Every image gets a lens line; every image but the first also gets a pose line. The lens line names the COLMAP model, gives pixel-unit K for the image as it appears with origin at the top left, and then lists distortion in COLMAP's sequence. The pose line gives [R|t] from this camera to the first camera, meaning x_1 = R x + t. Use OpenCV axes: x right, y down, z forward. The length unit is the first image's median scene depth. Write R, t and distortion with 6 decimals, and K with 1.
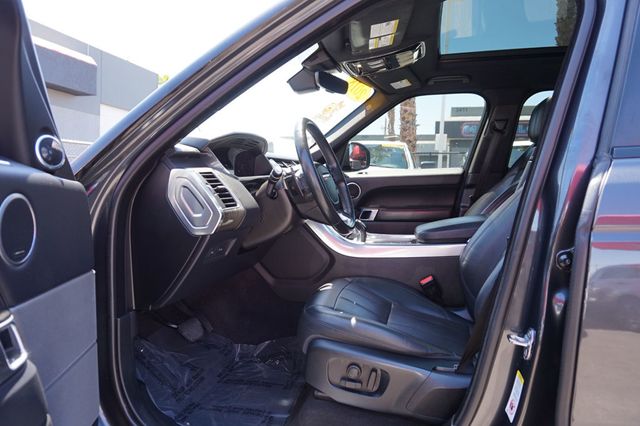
lens RADIAL K [[432.1, 0, 314.6], [0, 432.1, 209.5], [0, 0, 1]] dist [-0.043437, 0.038250]
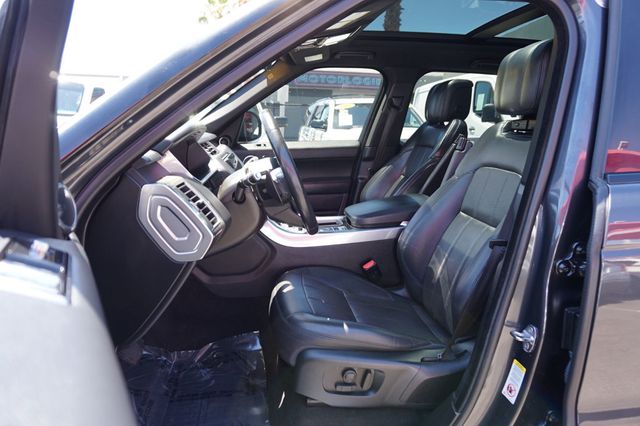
lens RADIAL K [[432.1, 0, 319.7], [0, 432.1, 214.0], [0, 0, 1]] dist [-0.043437, 0.038250]
pose [[0.925958, -0.066636, 0.371701, -0.309161], [0.018363, 0.991089, 0.131931, -0.131070], [-0.377181, -0.115337, 0.918930, 0.128862]]
